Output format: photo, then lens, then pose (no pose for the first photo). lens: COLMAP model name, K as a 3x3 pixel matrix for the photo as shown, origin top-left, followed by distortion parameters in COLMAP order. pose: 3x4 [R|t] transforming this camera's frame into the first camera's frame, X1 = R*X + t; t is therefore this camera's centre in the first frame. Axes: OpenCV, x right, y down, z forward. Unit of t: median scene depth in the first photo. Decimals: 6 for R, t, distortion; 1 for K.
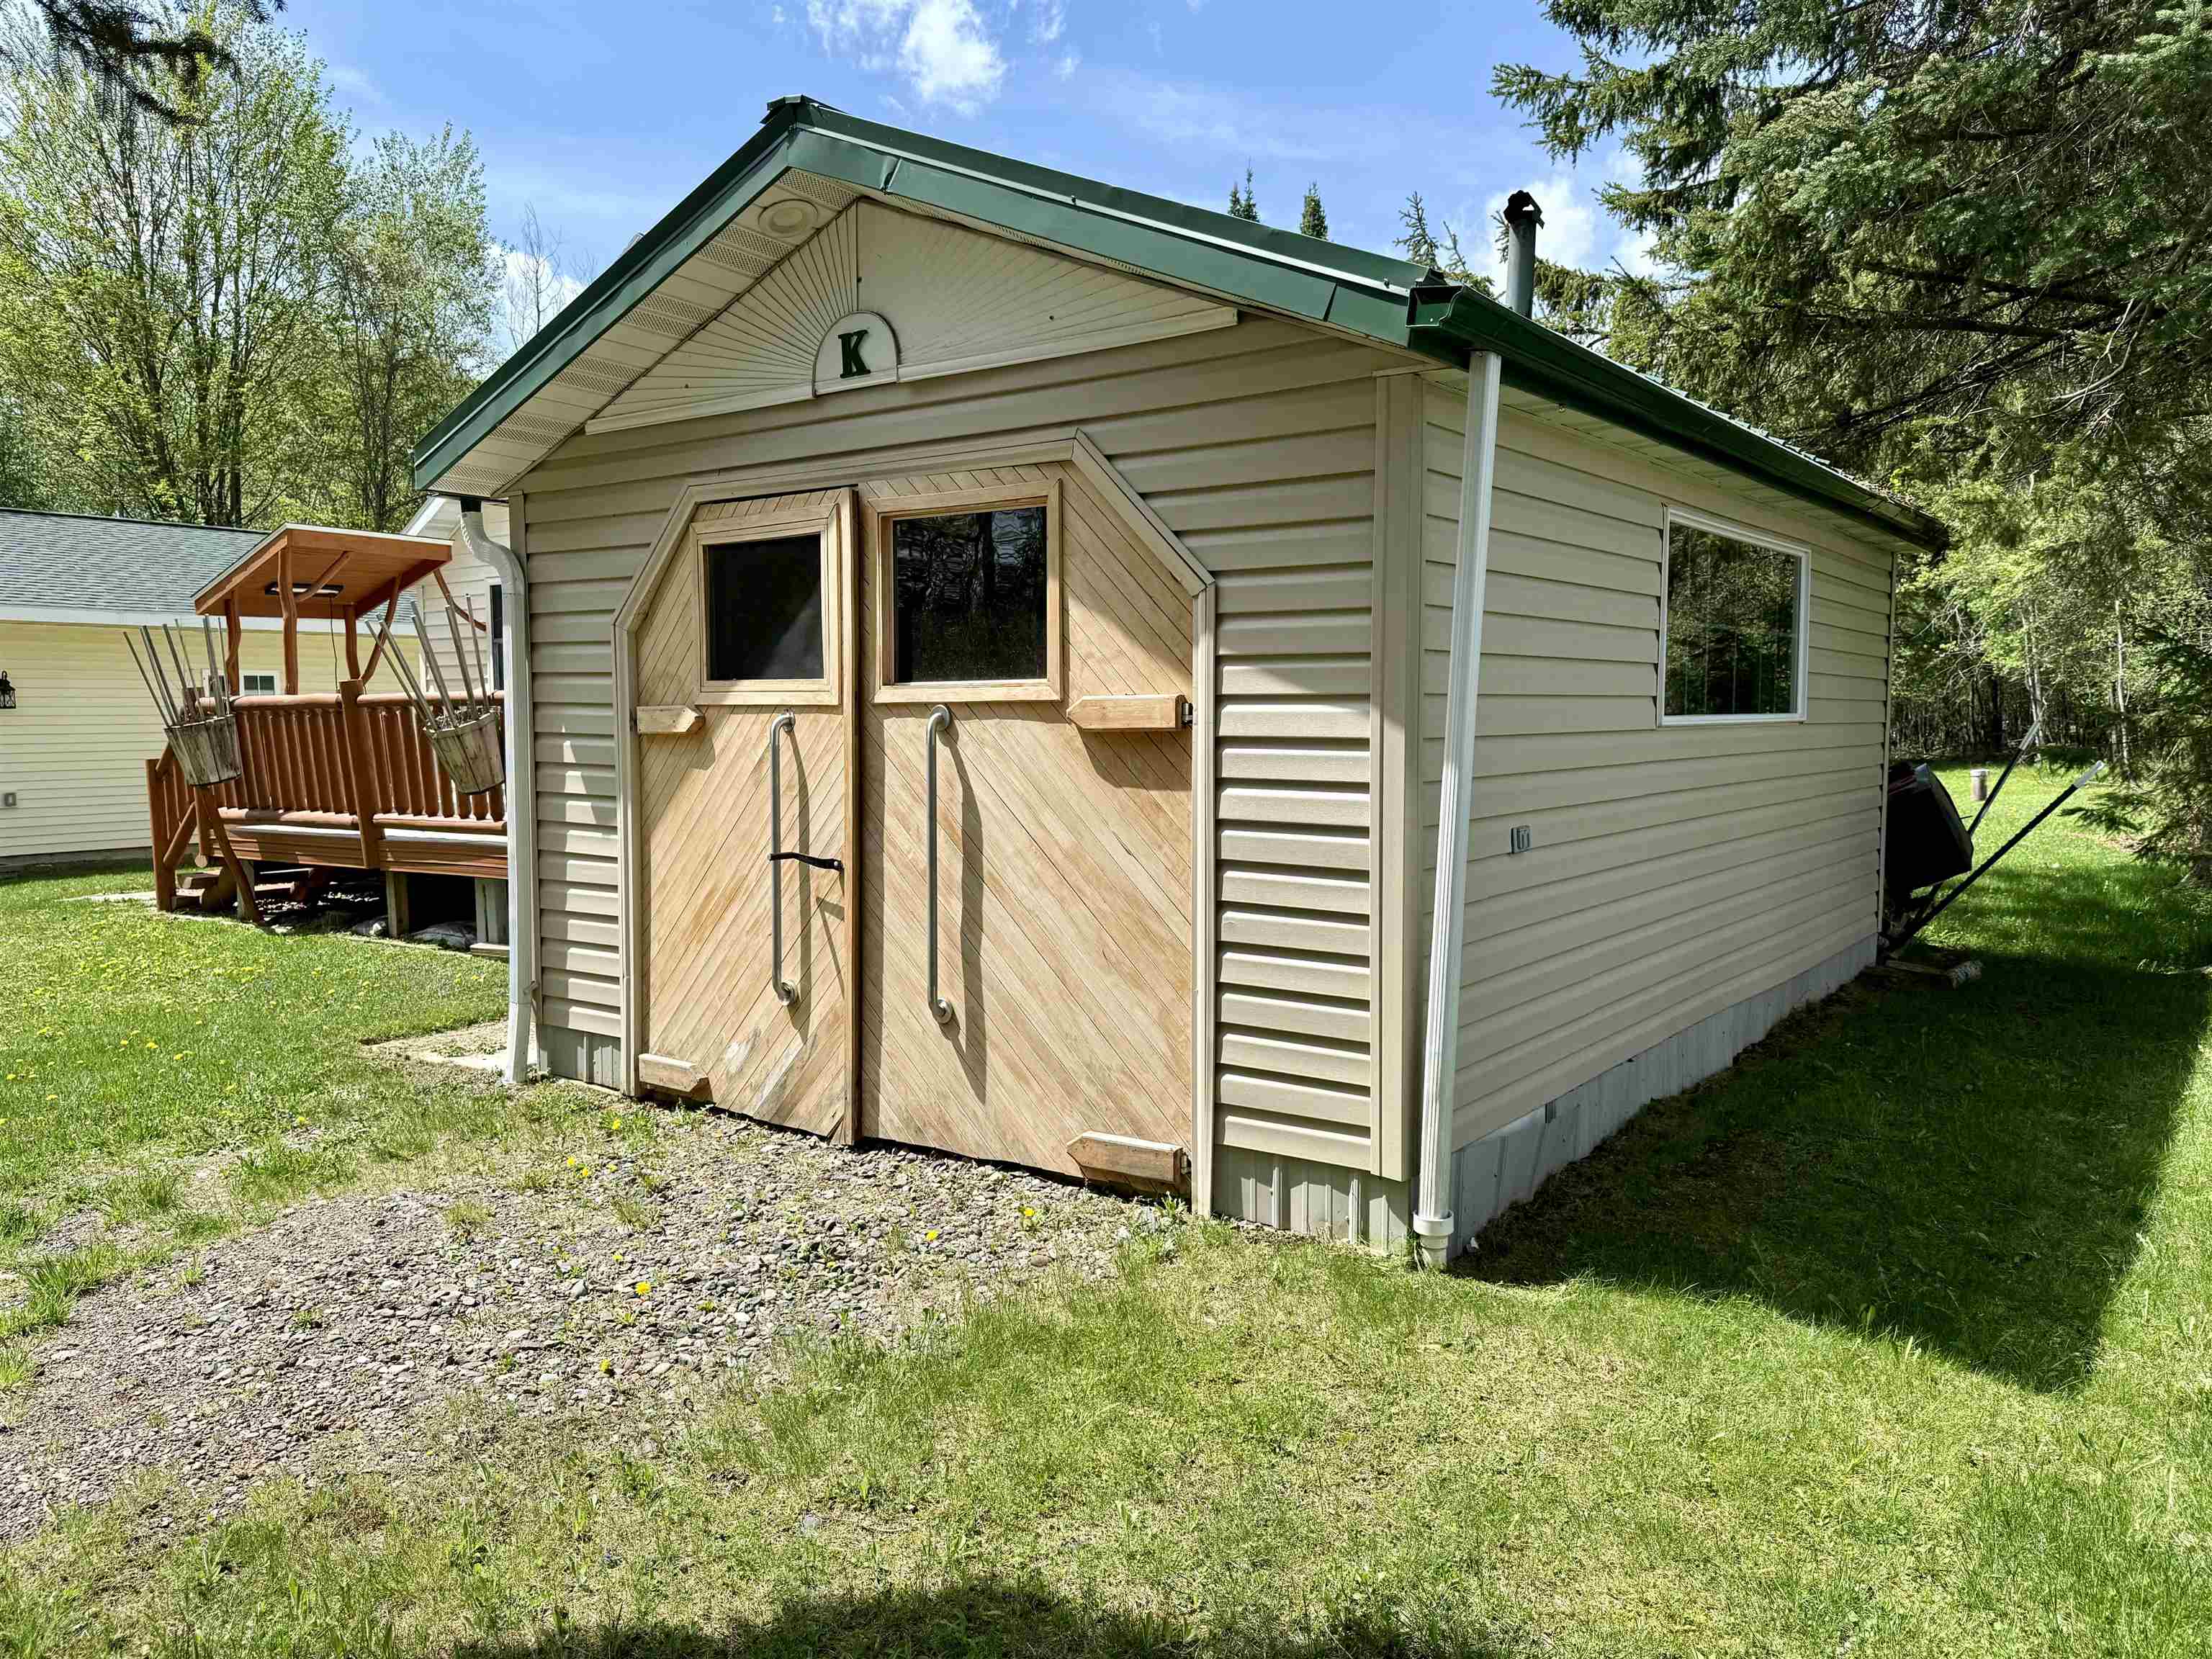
lens RADIAL K [[1637.3, 0, 1104.2], [0, 1637.3, 832.4], [0, 0, 1]] dist [0.106948, -0.165339]
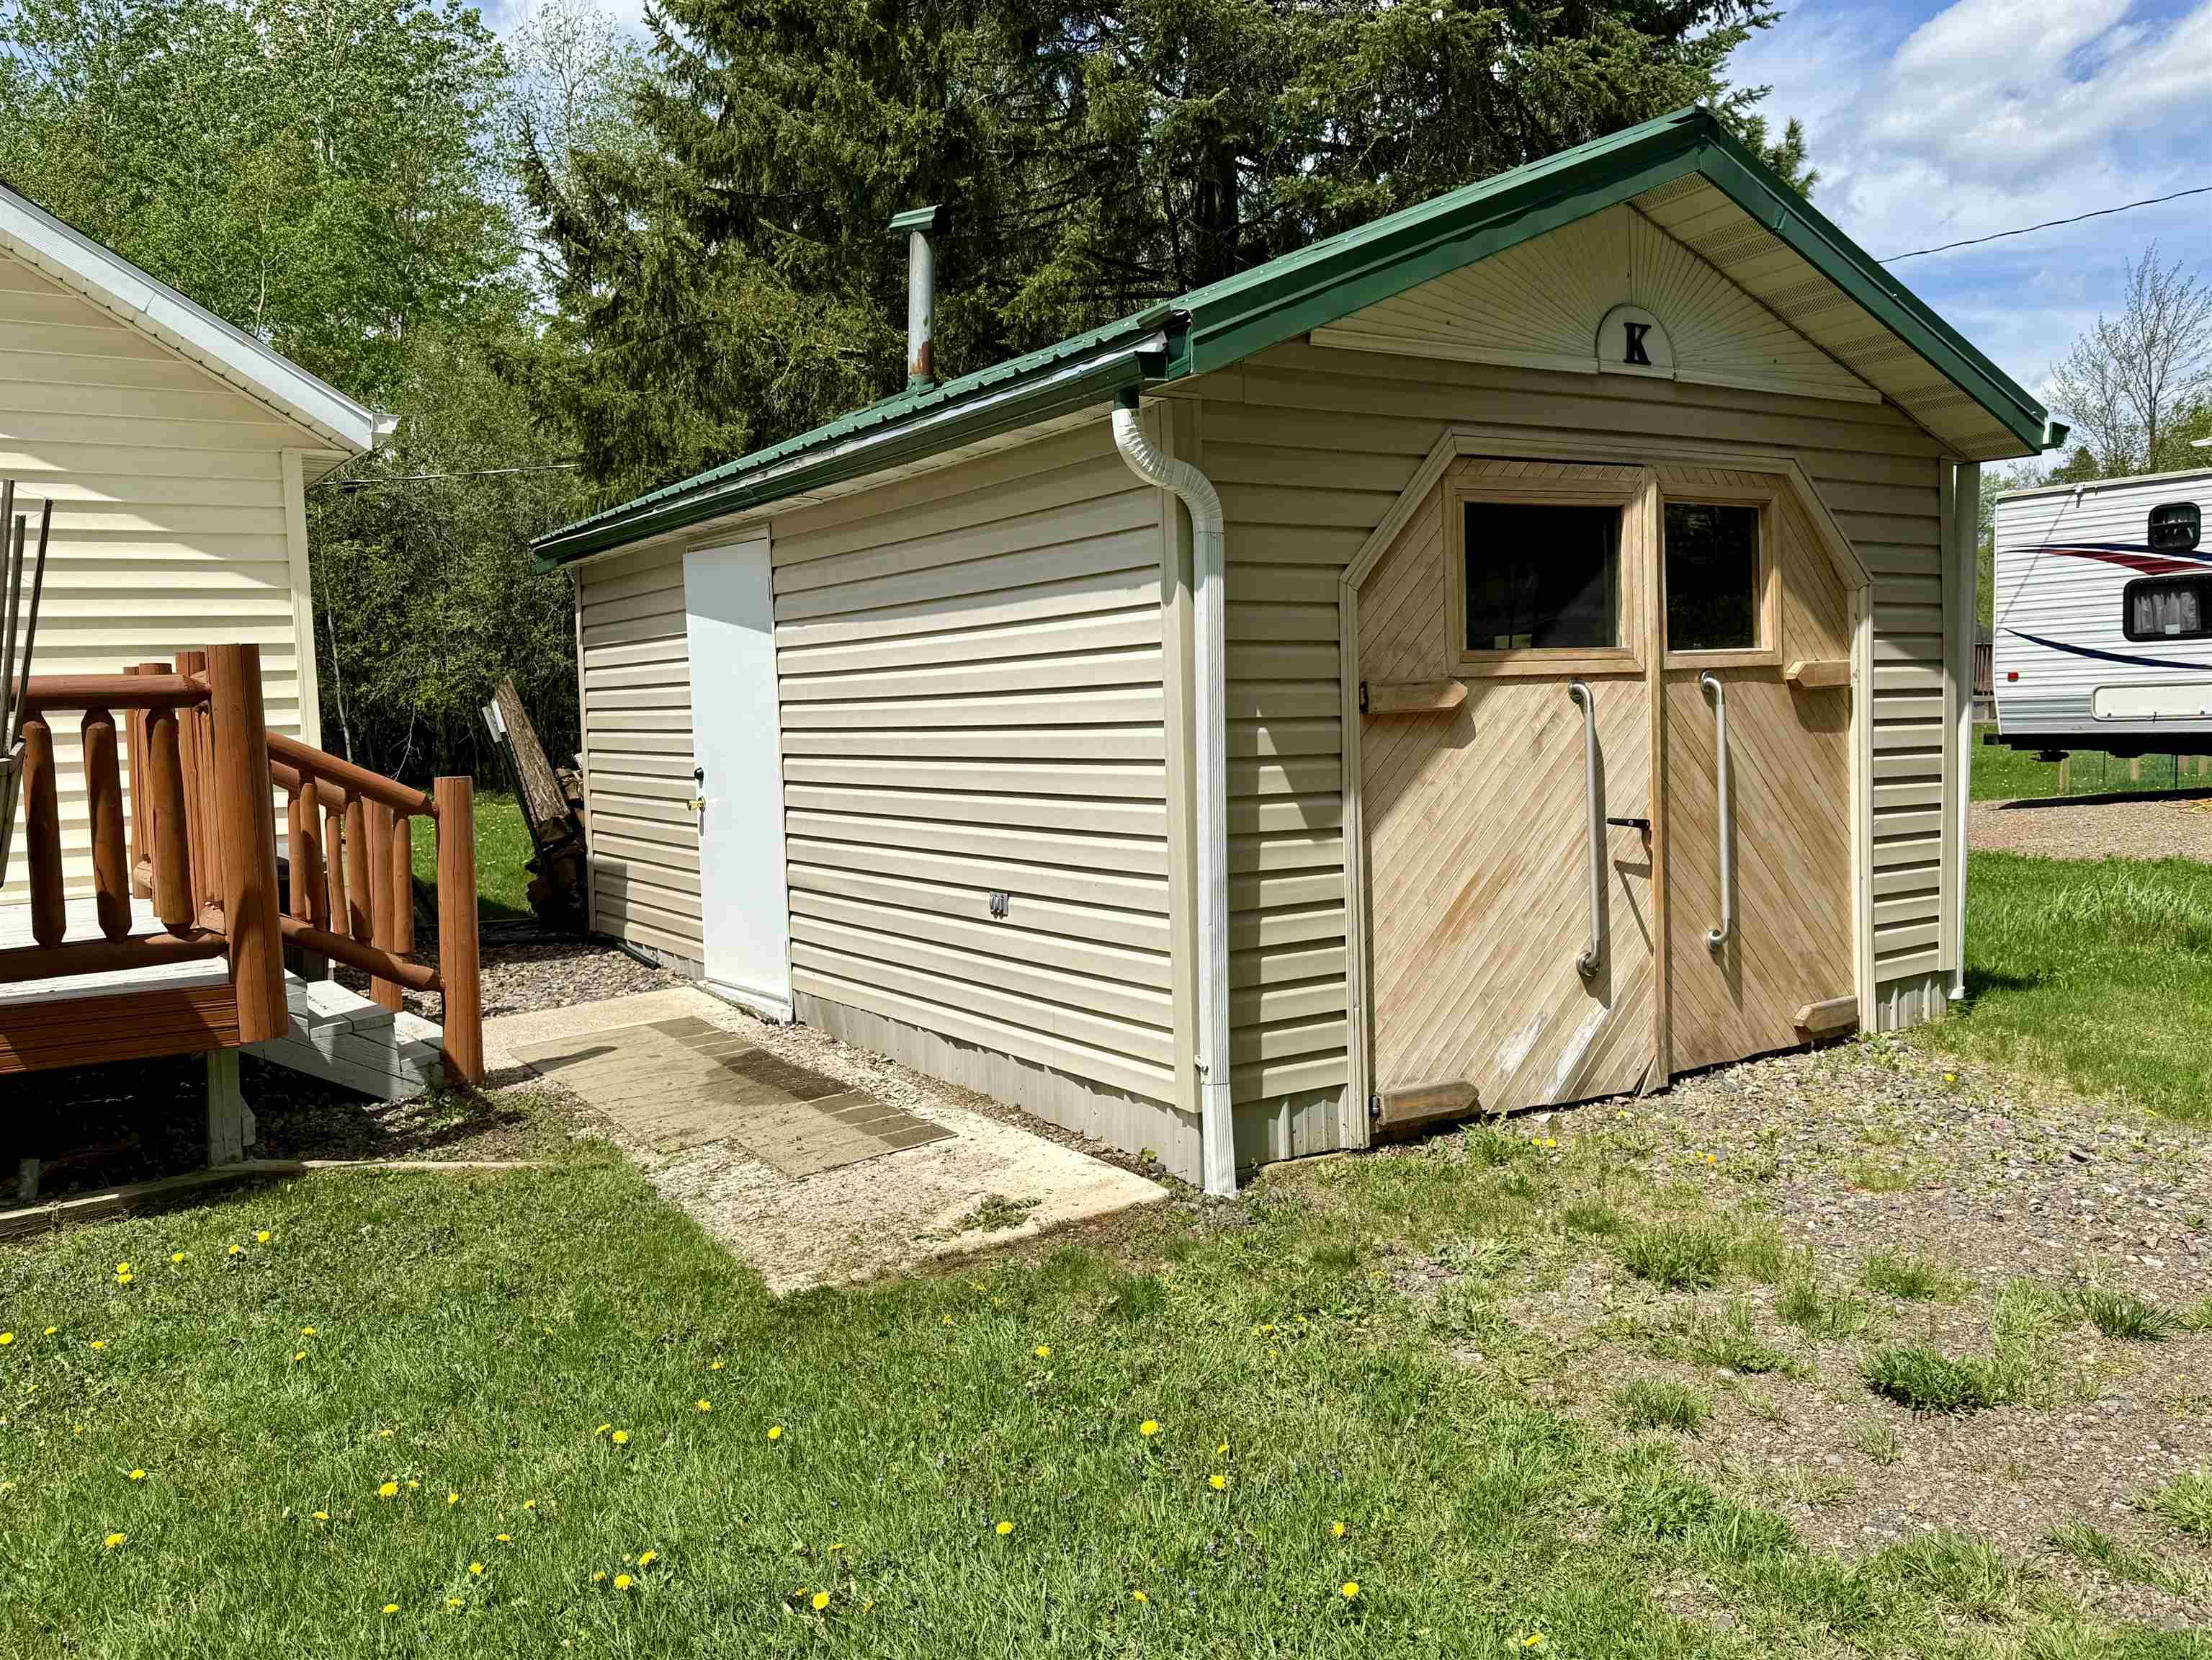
lens RADIAL K [[1637.5, 0, 1104.2], [0, 1637.5, 832.9], [0, 0, 1]] dist [0.106948, -0.165339]
pose [[0.366321, -0.073207, 0.927604, -1.242412], [0.104754, 0.993807, 0.037064, -0.049182], [-0.924573, 0.083593, 0.371721, 0.906956]]
